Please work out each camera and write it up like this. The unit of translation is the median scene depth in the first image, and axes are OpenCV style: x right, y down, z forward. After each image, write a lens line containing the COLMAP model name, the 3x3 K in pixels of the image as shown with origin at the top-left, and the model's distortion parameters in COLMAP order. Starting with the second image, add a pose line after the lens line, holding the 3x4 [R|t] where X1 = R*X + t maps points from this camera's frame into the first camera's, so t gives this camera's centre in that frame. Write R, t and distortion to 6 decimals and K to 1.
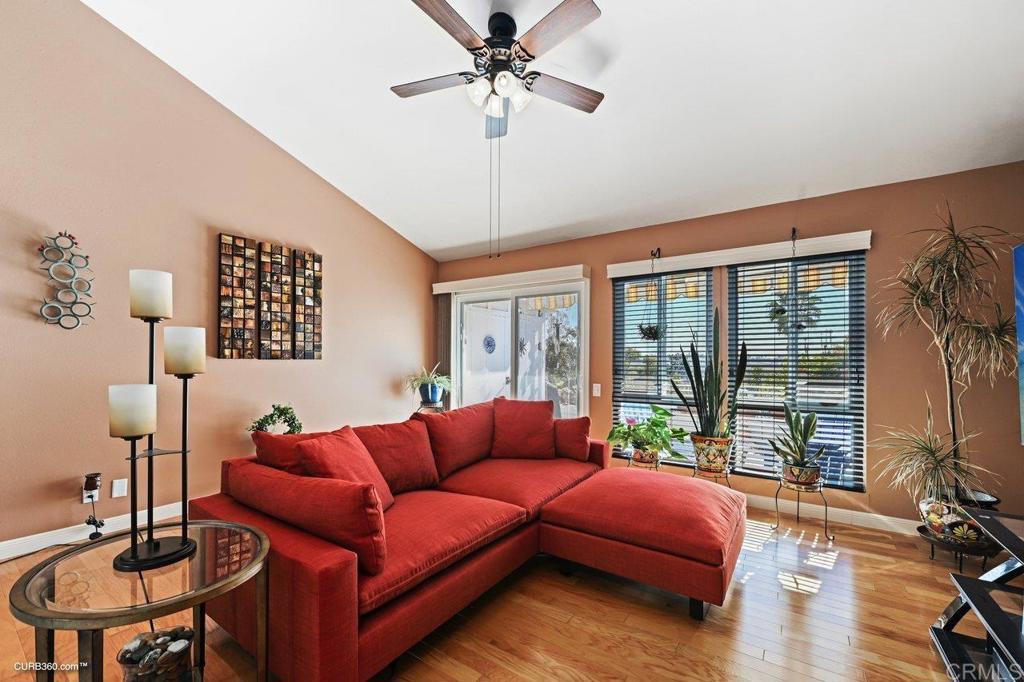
lens RADIAL K [[407.7, 0, 510.8], [0, 407.7, 355.3], [0, 0, 1]] dist [-0.006742, -0.001181]
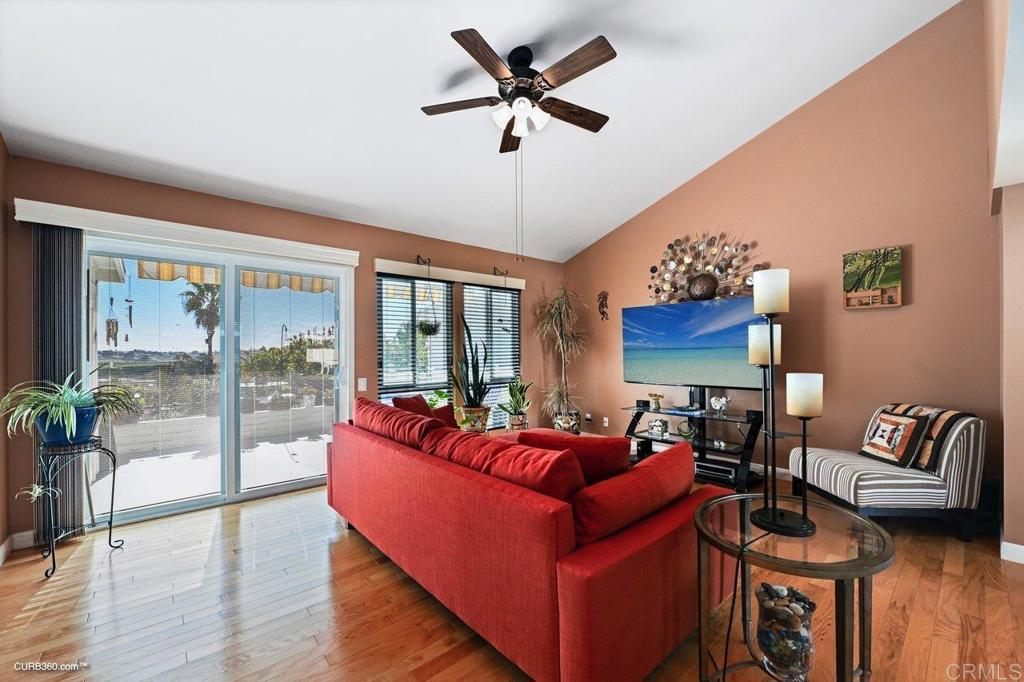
lens RADIAL K [[407.7, 0, 512.3], [0, 407.7, 347.3], [0, 0, 1]] dist [-0.006742, -0.001181]
pose [[0.243960, -0.001349, 0.969784, -0.720341], [0.003333, 0.999994, 0.000552, -0.001183], [-0.969779, 0.003098, 0.243964, 0.470724]]
